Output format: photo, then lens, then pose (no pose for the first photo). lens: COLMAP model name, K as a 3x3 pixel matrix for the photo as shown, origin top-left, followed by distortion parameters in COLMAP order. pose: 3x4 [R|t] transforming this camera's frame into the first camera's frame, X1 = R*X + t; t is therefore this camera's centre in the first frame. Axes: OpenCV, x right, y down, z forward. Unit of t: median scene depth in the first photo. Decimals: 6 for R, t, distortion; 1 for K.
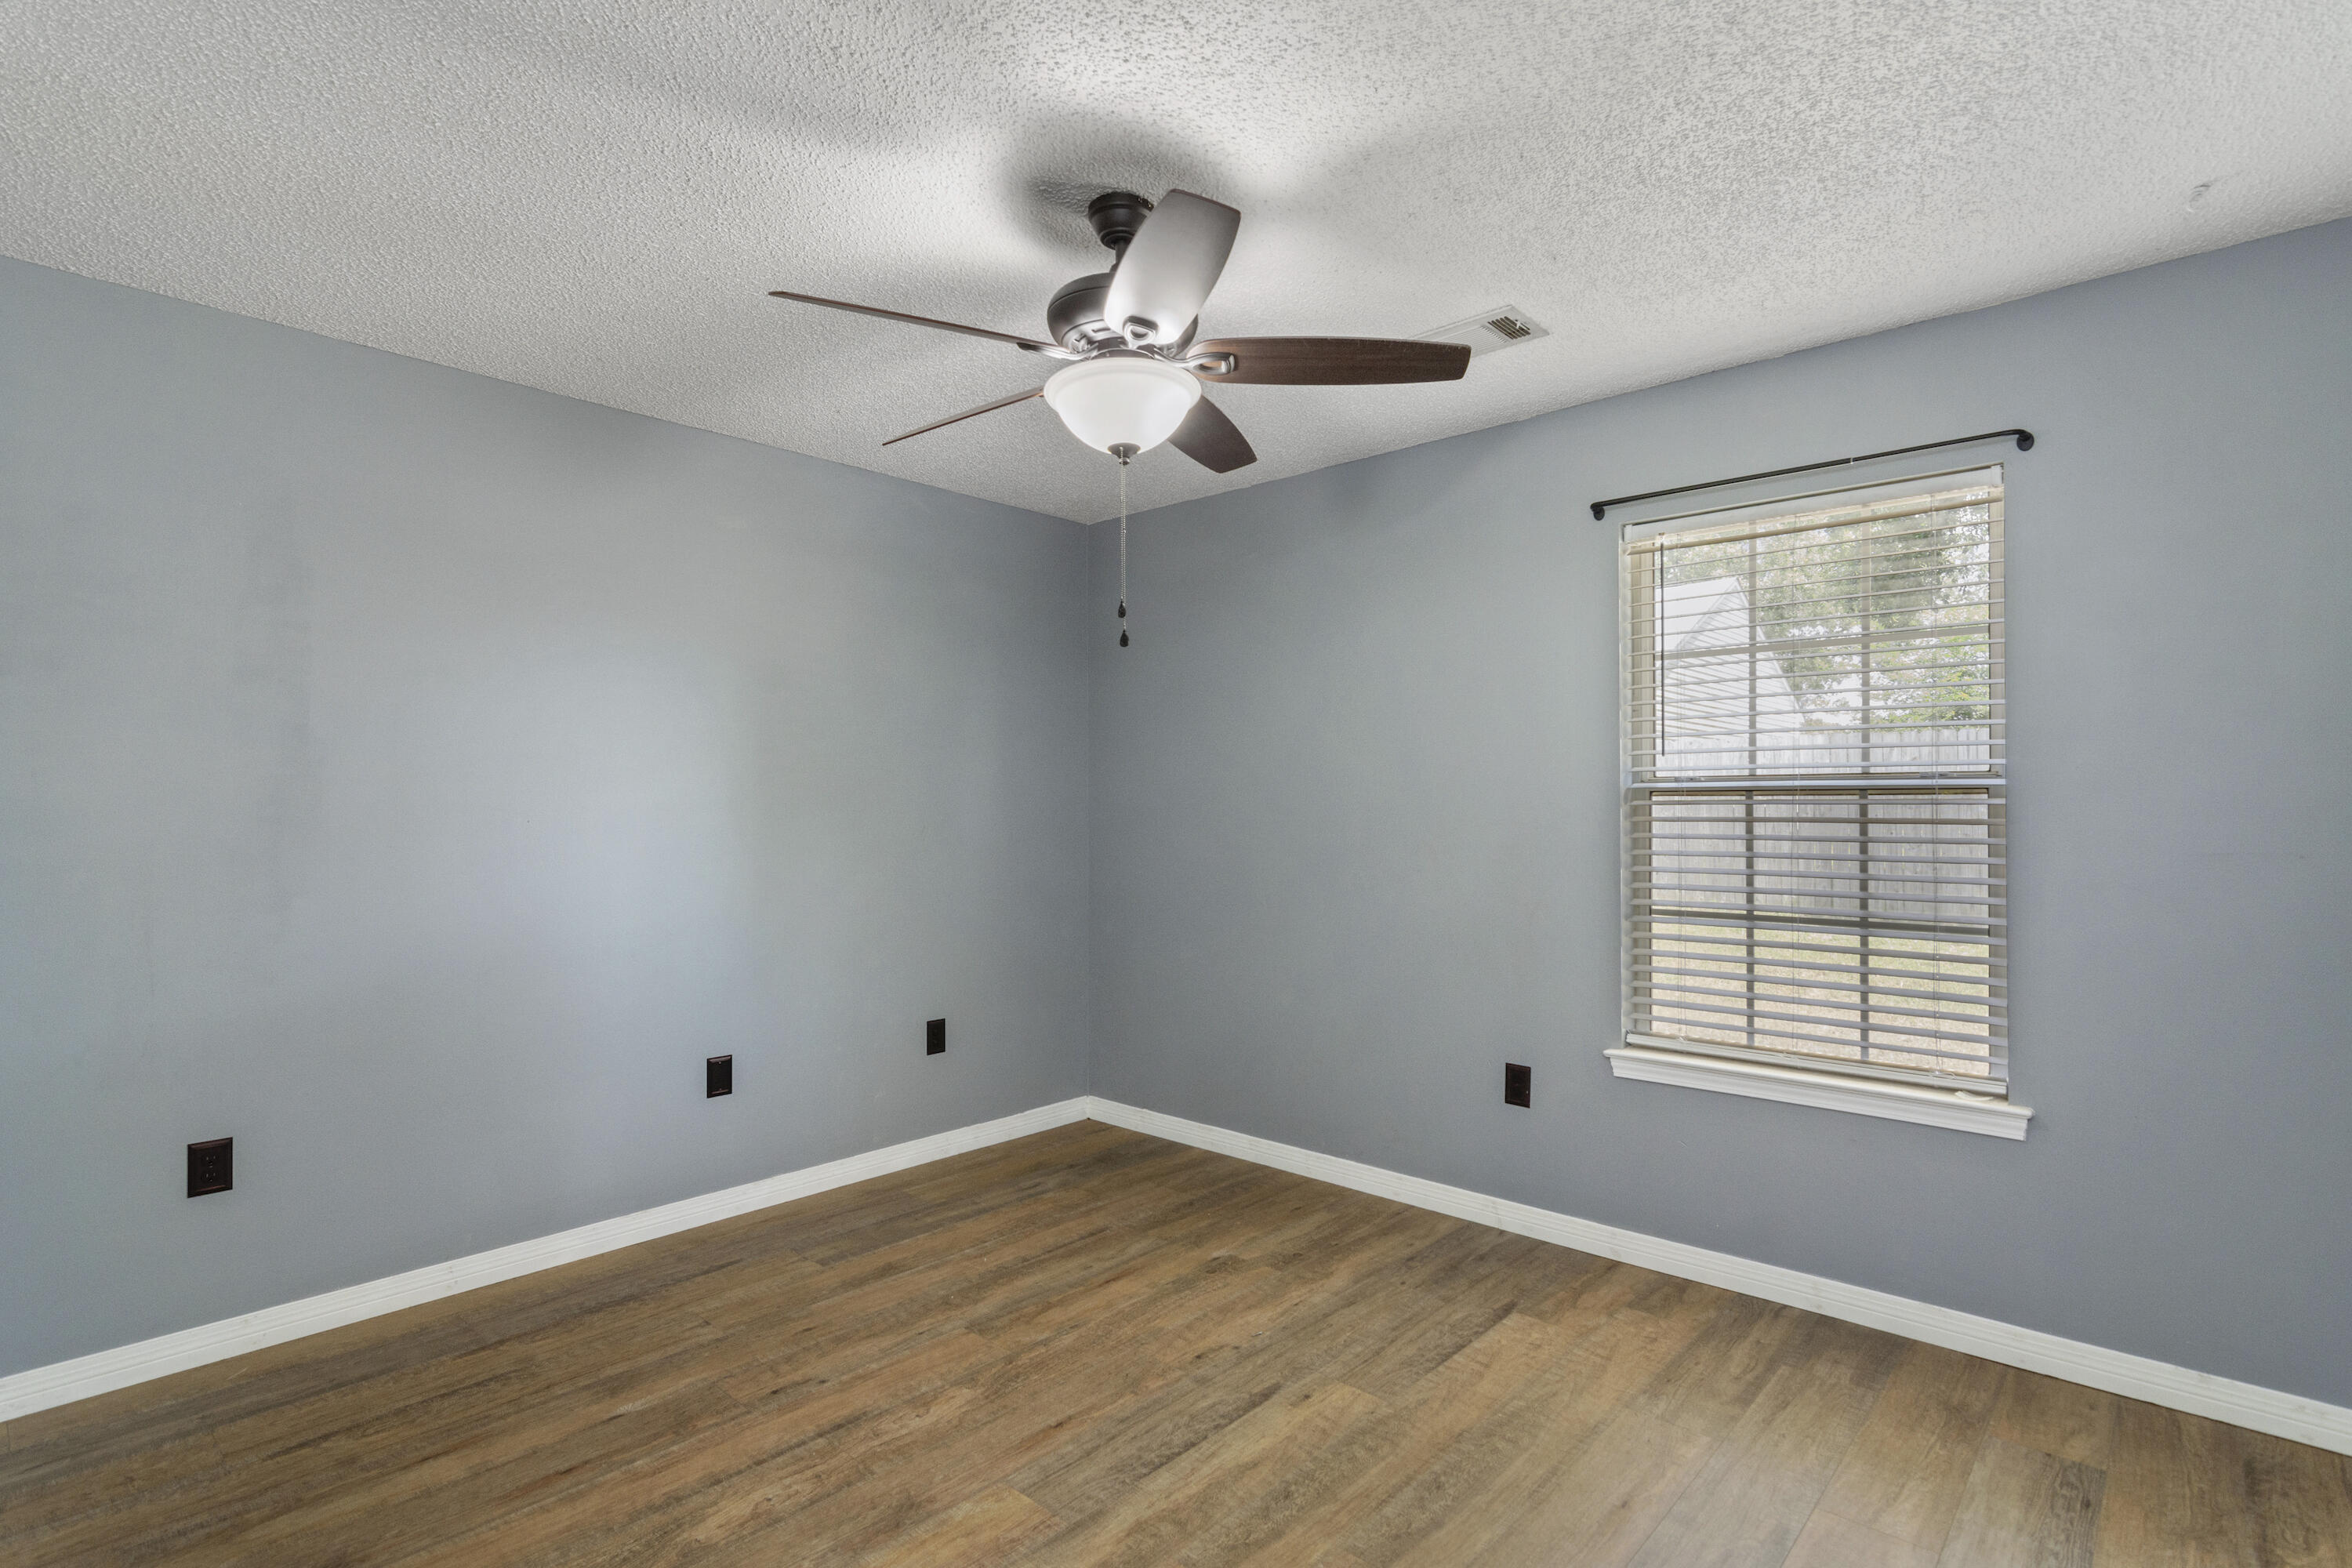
lens RADIAL K [[1146.0, 0, 1175.3], [0, 1146.0, 783.4], [0, 0, 1]] dist [-0.002319, 0.001744]
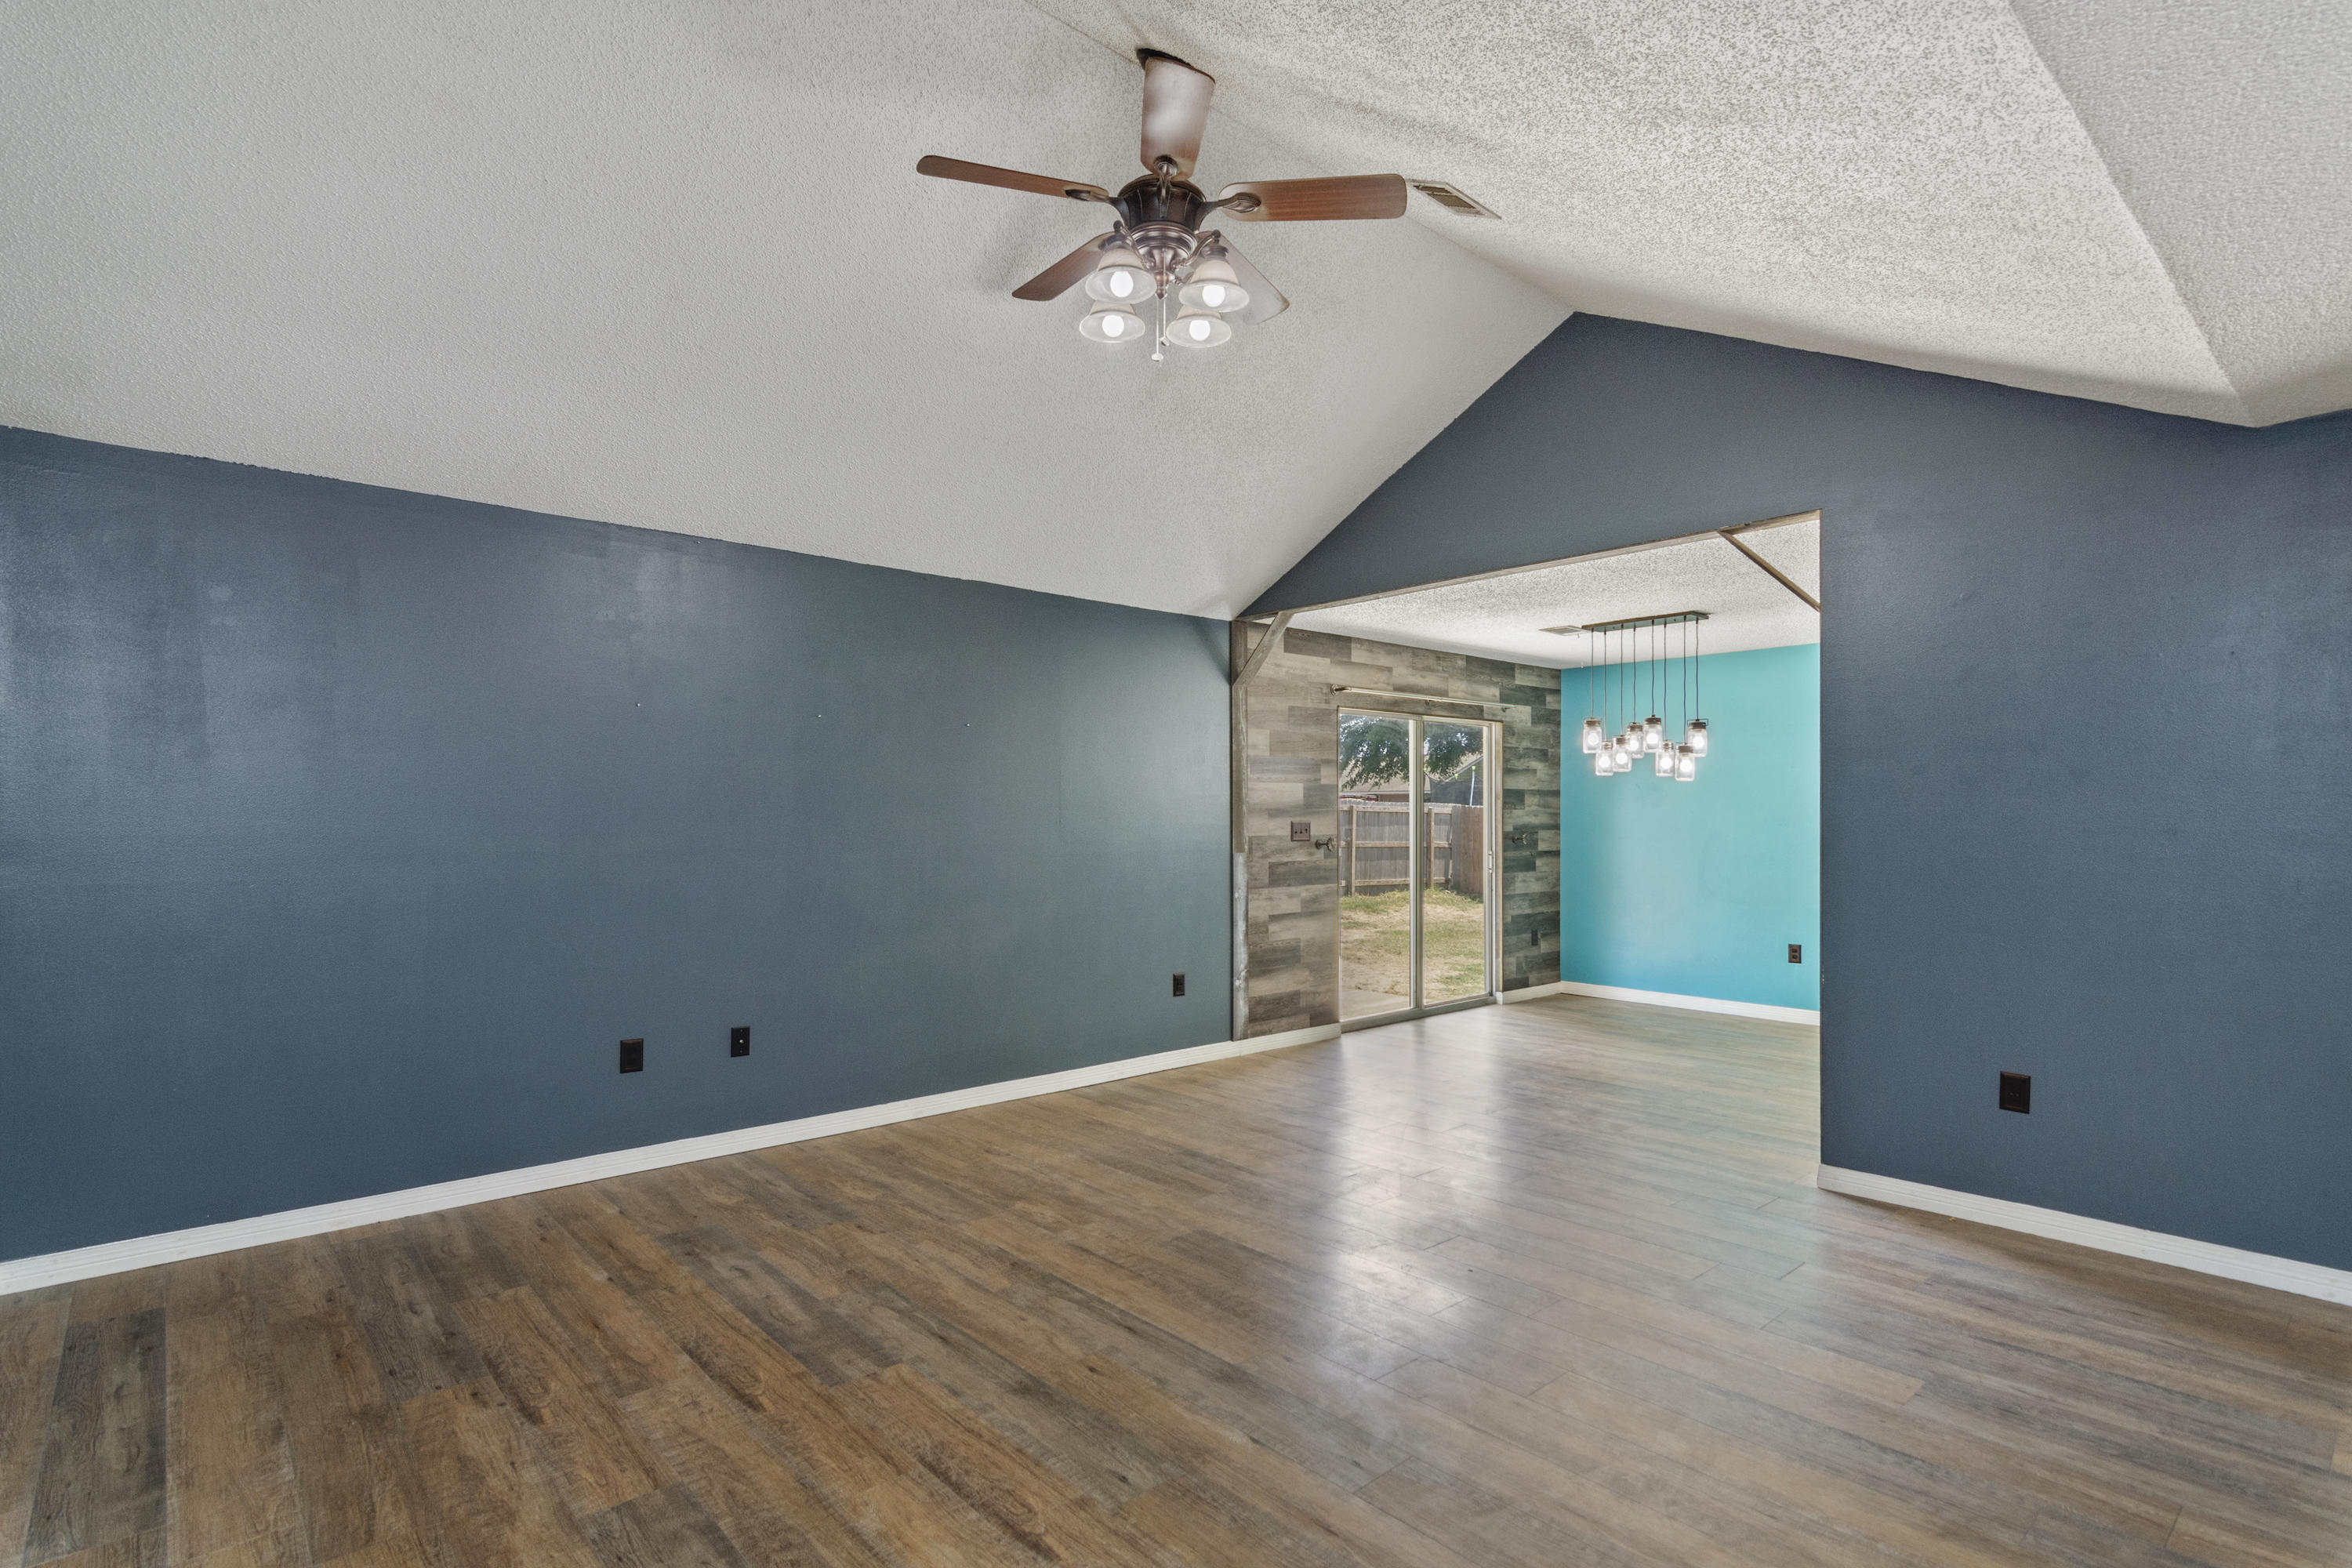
lens RADIAL K [[1146.0, 0, 1193.5], [0, 1146.0, 813.9], [0, 0, 1]] dist [-0.002319, 0.001744]
pose [[0.093910, -0.003449, 0.995575, -0.942248], [-0.005207, 0.999979, 0.003955, 0.009395], [-0.995567, -0.005555, 0.093890, 0.592408]]
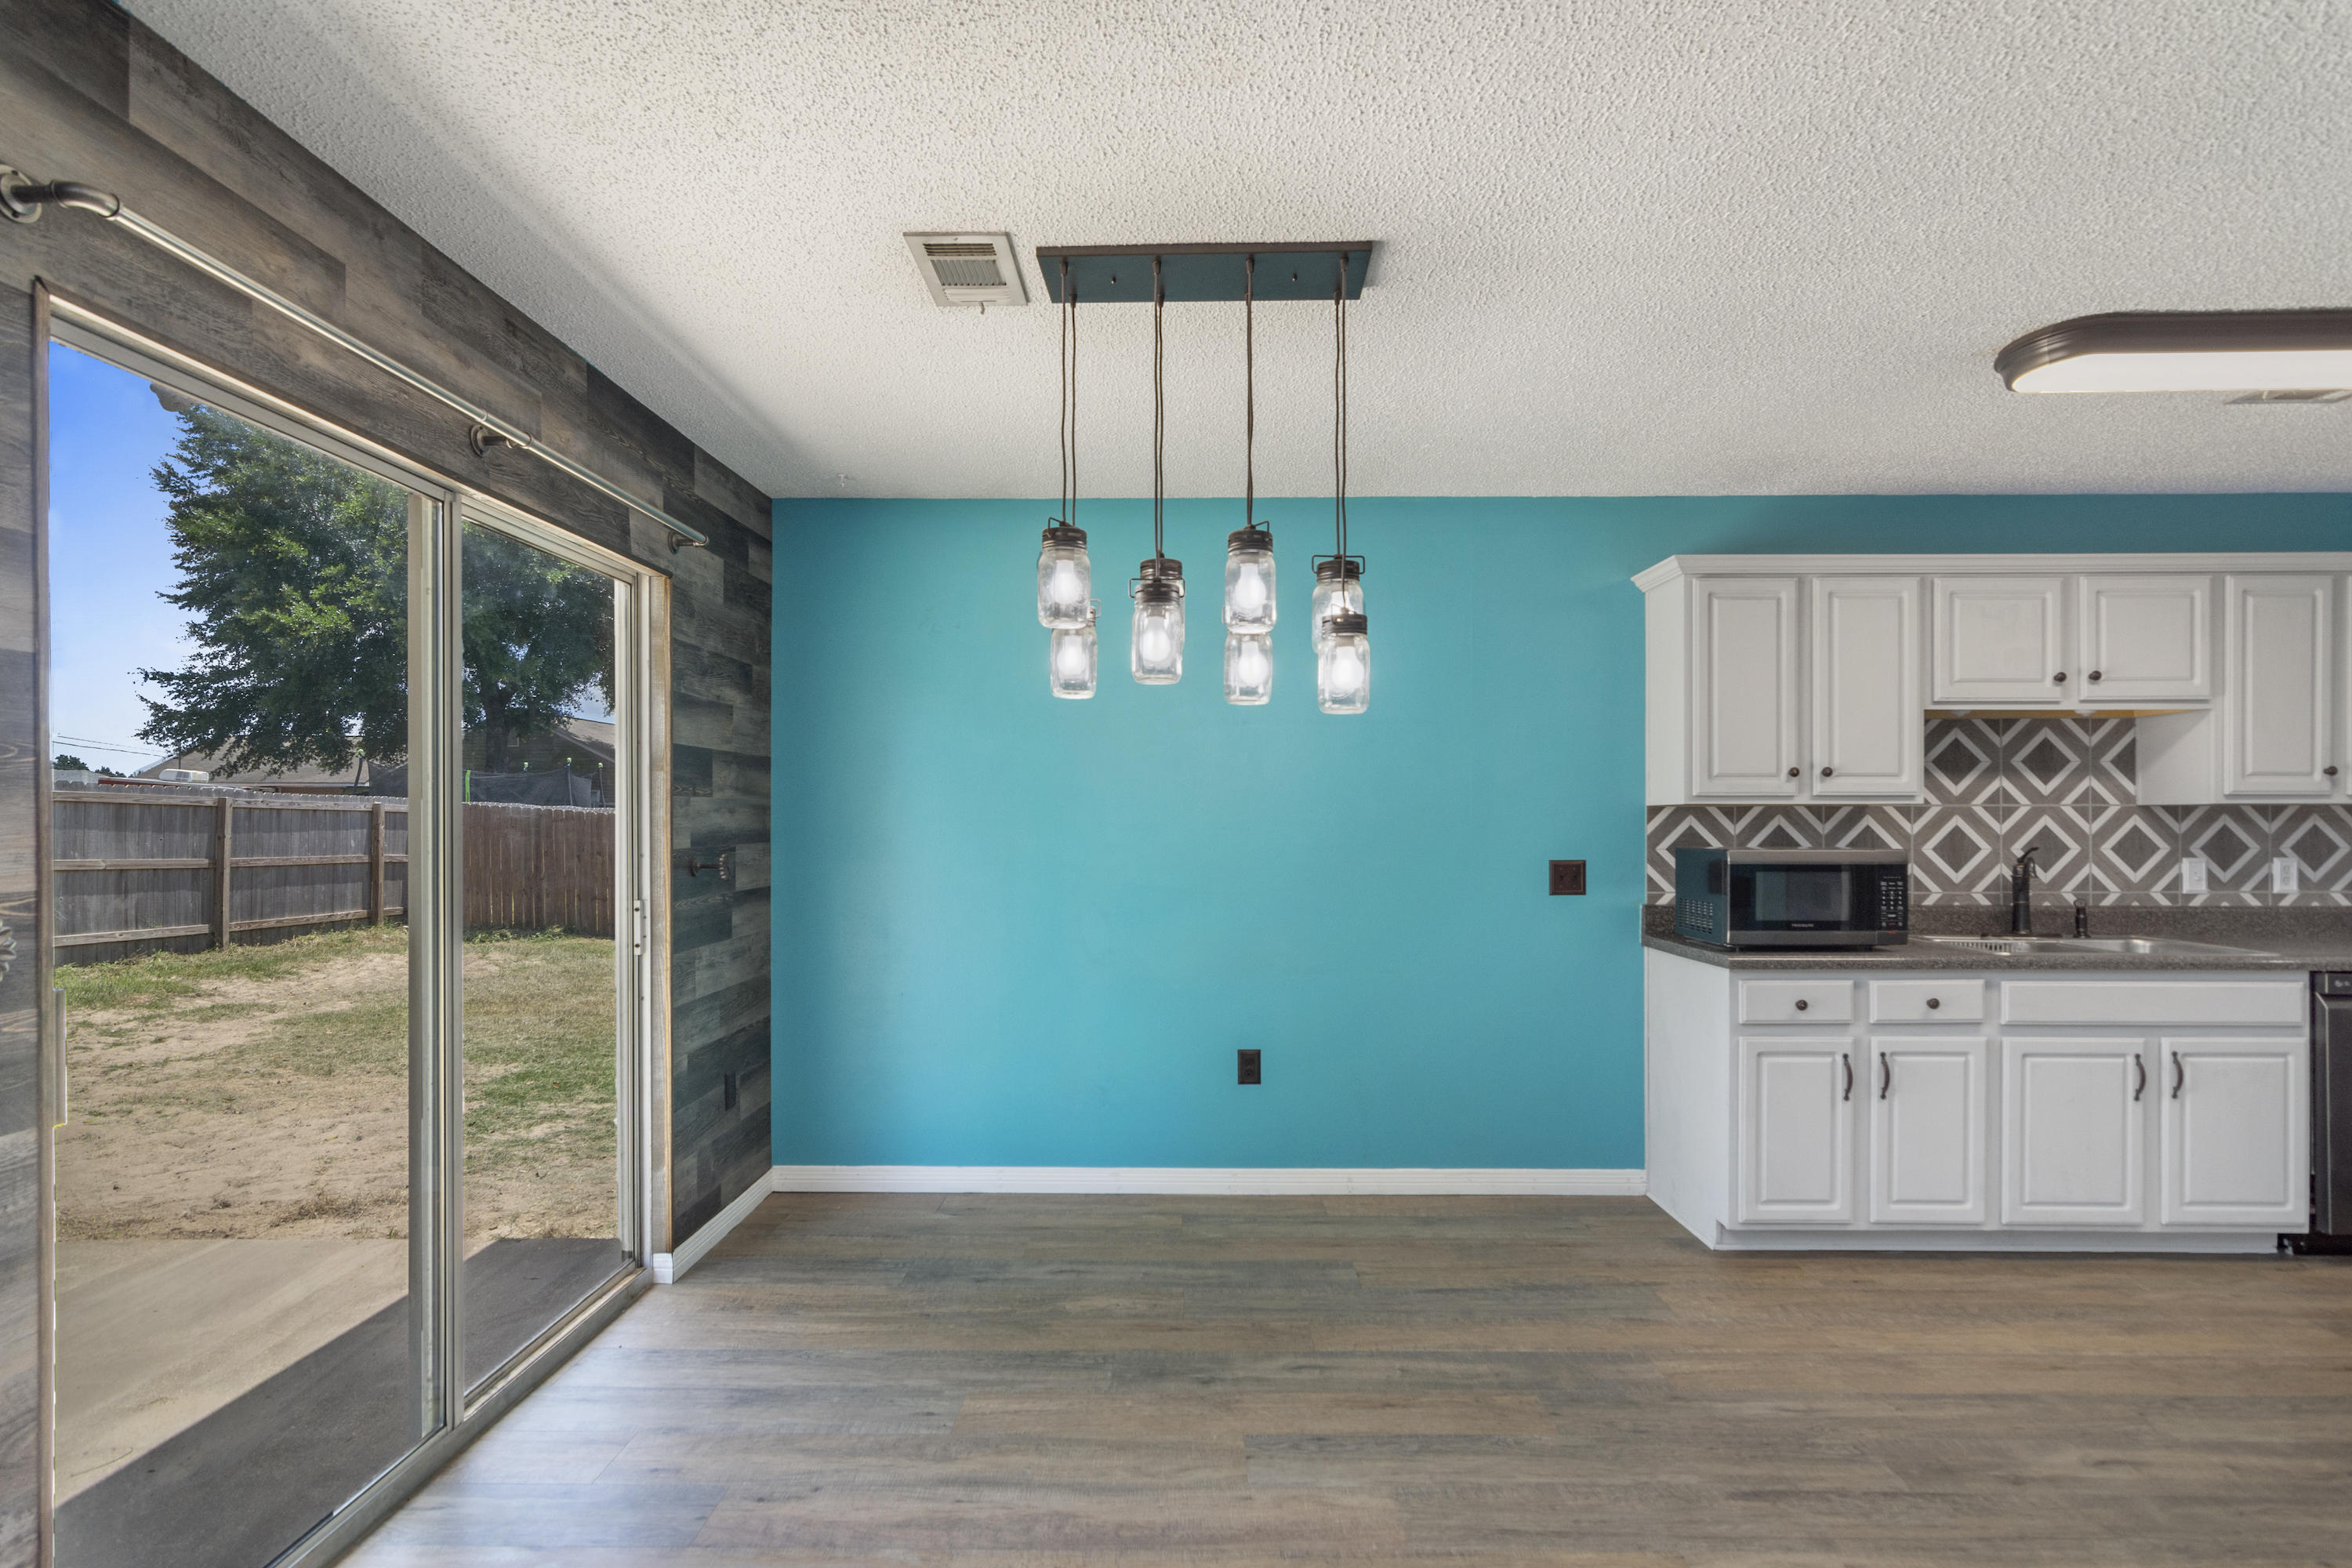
lens RADIAL K [[1146.0, 0, 1151.3], [0, 1146.0, 817.6], [0, 0, 1]] dist [-0.002319, 0.001744]
pose [[-0.658227, -0.005505, 0.752800, 0.318431], [-0.008233, 0.999966, 0.000114, 0.020186], [-0.752775, -0.006122, -0.658250, 0.514355]]
